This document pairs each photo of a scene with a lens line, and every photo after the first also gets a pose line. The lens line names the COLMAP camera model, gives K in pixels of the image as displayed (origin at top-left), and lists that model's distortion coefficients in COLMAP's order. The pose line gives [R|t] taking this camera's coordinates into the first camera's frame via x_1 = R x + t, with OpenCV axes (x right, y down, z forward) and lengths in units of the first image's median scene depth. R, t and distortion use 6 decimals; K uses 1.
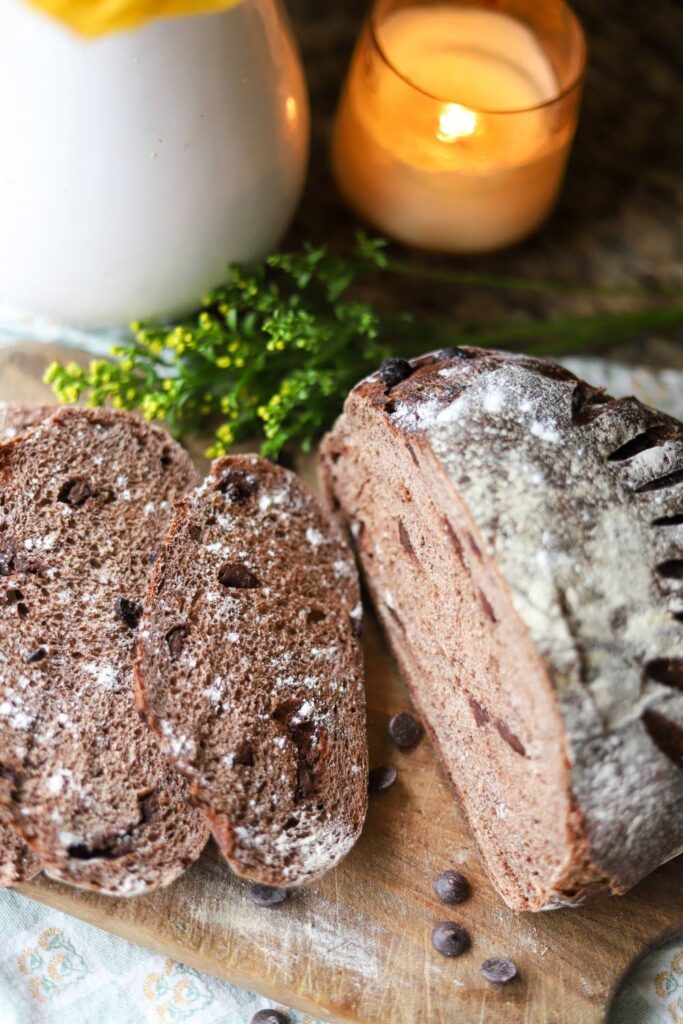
lens RADIAL K [[1757.5, 0, 341.5], [0, 1757.5, 512.0], [0, 0, 1]] dist [-0.183755, 0.053406]
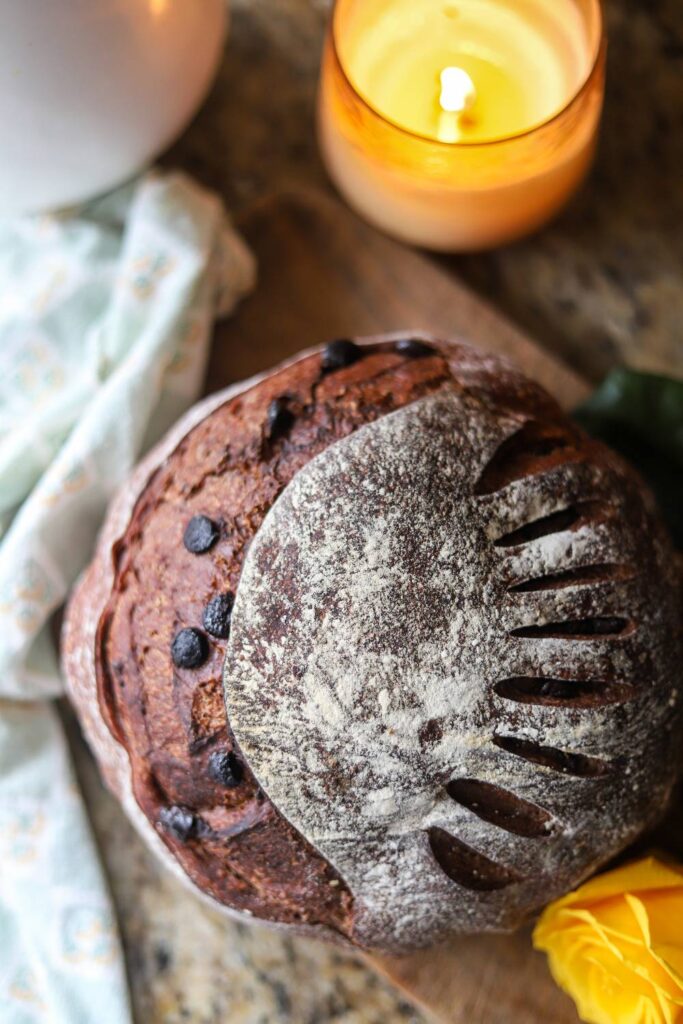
lens RADIAL K [[1757.5, 0, 341.5], [0, 1757.5, 512.0], [0, 0, 1]] dist [-0.183755, 0.053406]
pose [[0.939791, 0.275919, -0.201647, 0.262181], [-0.202504, 0.924903, 0.321785, -0.327948], [0.275291, -0.261576, 0.925091, 0.148822]]
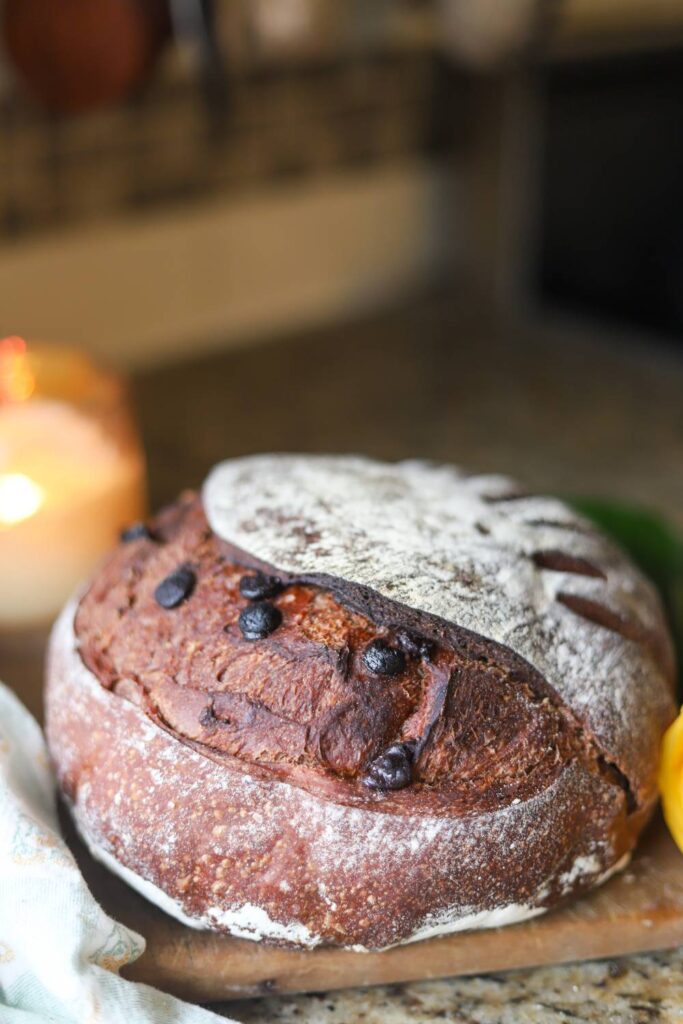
lens RADIAL K [[1757.5, 0, 341.5], [0, 1757.5, 512.0], [0, 0, 1]] dist [-0.183755, 0.053406]
pose [[0.831851, -0.319914, 0.453519, -0.331443], [0.518400, 0.739705, -0.429067, 0.416122], [-0.198205, 0.592024, 0.781167, 0.243332]]
